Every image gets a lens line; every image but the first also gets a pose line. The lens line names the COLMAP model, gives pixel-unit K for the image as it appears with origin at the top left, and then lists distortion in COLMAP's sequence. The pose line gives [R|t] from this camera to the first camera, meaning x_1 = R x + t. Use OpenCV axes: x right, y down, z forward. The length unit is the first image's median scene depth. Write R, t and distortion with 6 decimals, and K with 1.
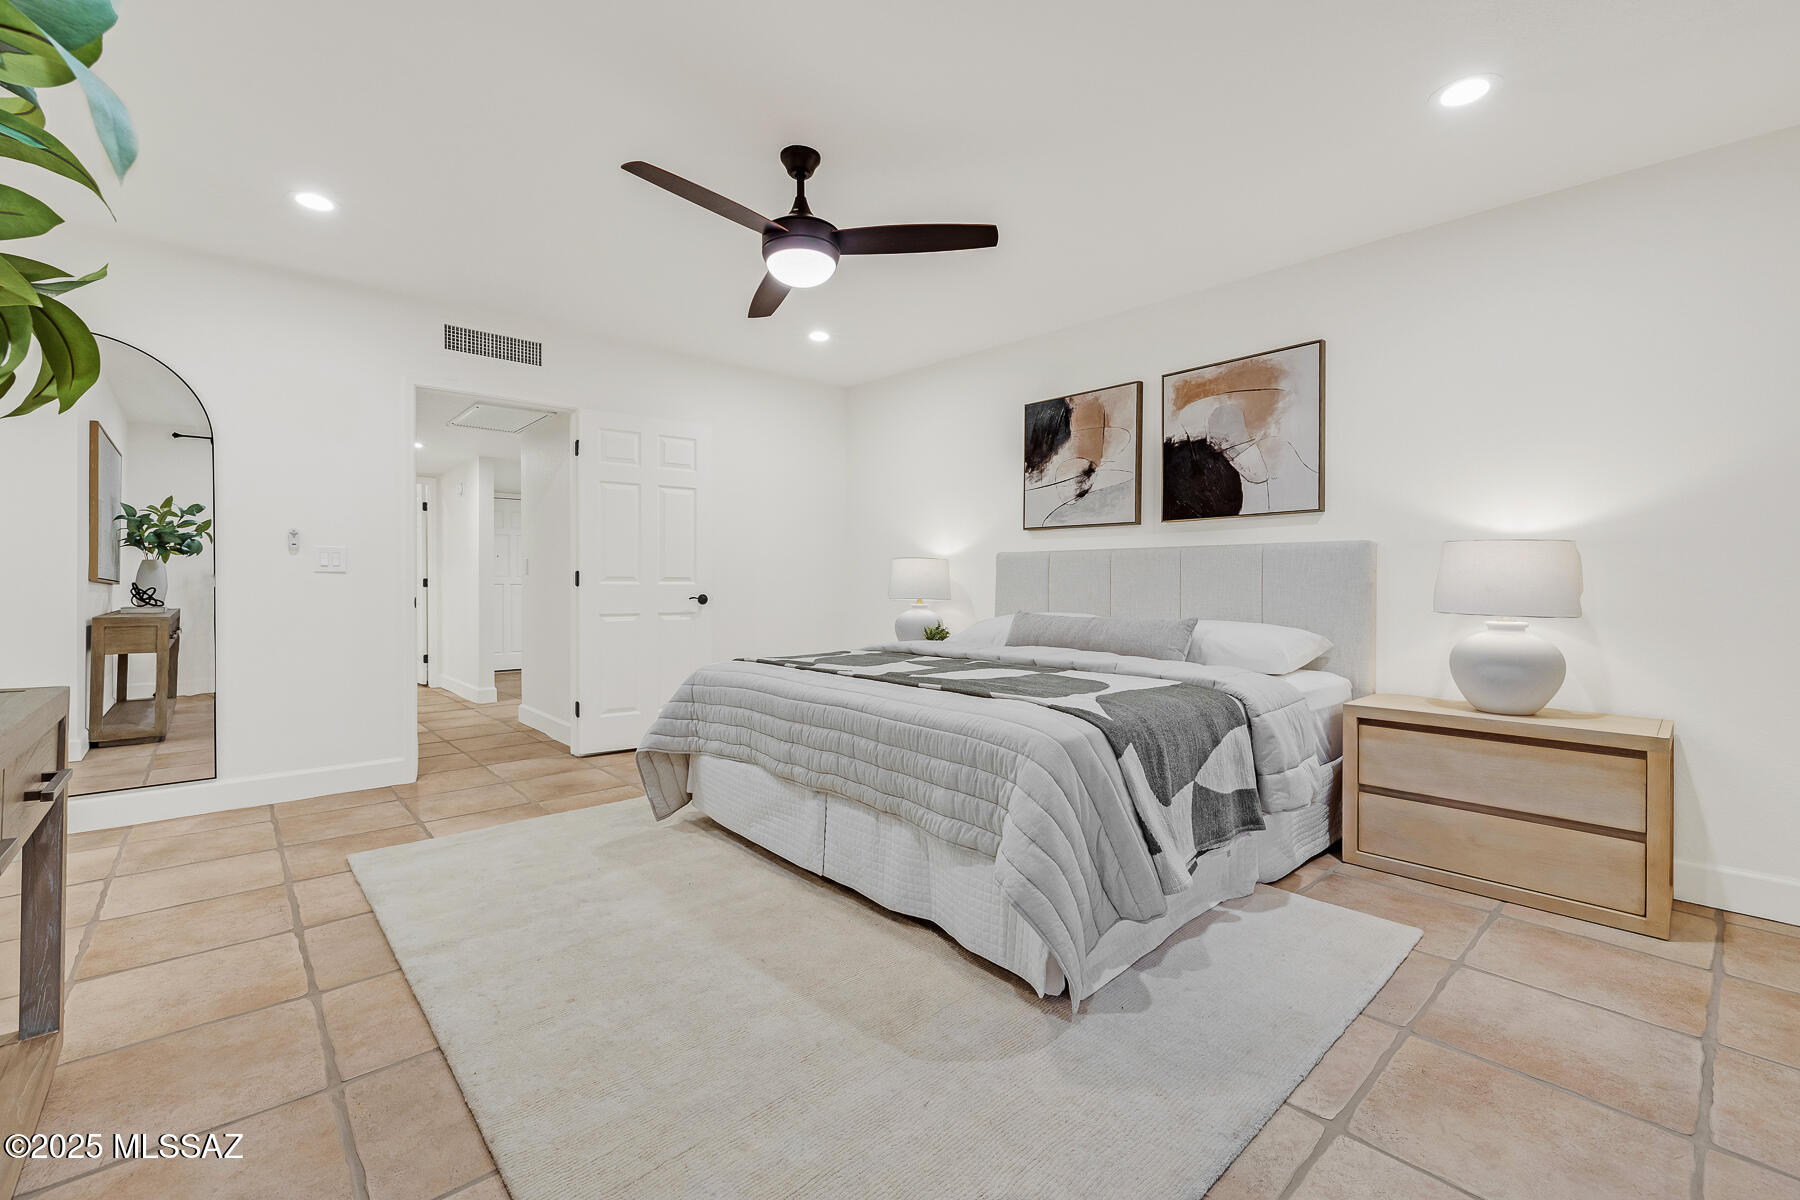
lens RADIAL K [[769.1, 0, 922.5], [0, 769.1, 574.3], [0, 0, 1]] dist [-0.000137, -0.000059]
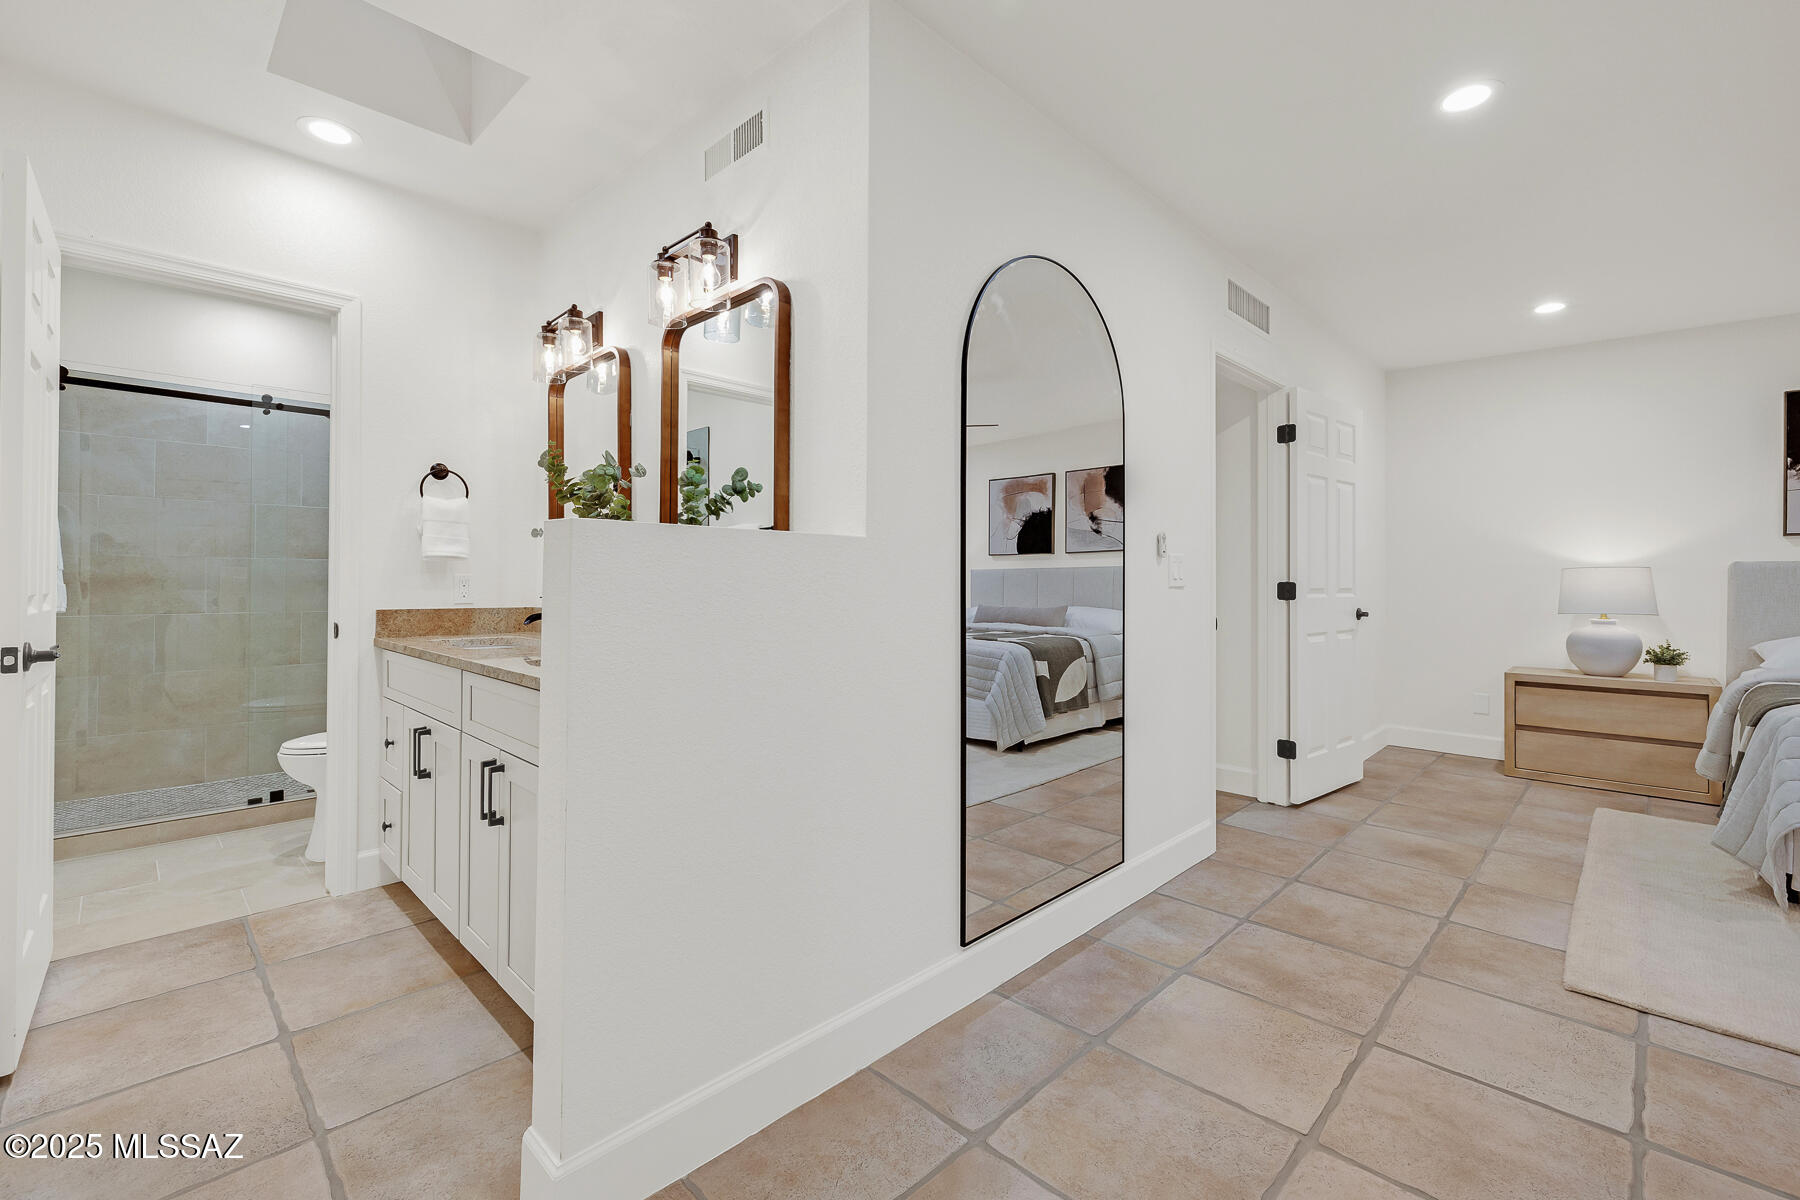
lens RADIAL K [[769.1, 0, 921.4], [0, 769.1, 573.5], [0, 0, 1]] dist [-0.000137, -0.000059]
pose [[0.997695, 0.000540, 0.067854, -1.104045], [-0.001271, 0.999942, 0.010726, -0.028347], [-0.067844, -0.010787, 0.997638, 0.242324]]
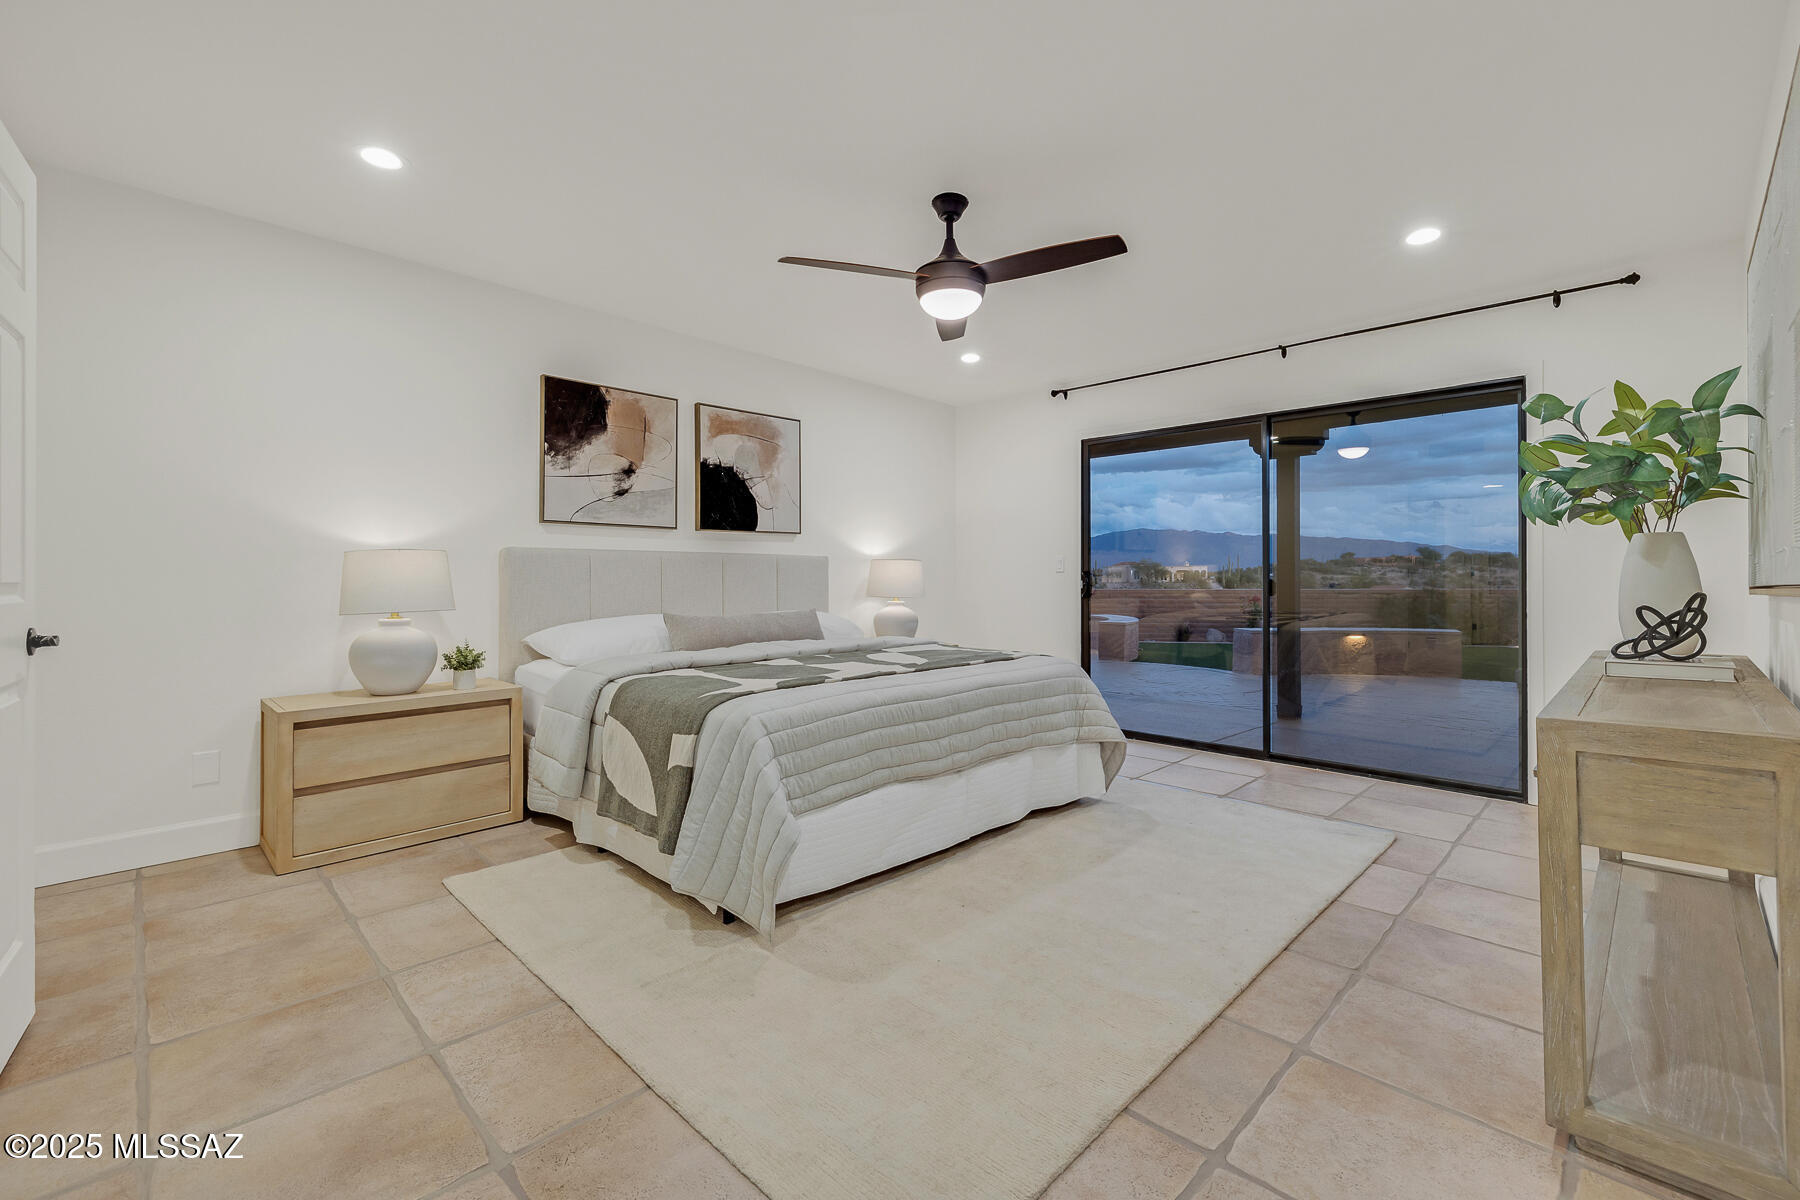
lens RADIAL K [[769.1, 0, 866.1], [0, 769.1, 573.4], [0, 0, 1]] dist [-0.000137, -0.000059]
pose [[-0.023199, -0.001753, 0.999729, -0.886956], [-0.011623, 0.999931, 0.001484, -0.007763], [-0.999663, -0.011585, -0.023218, 0.809253]]
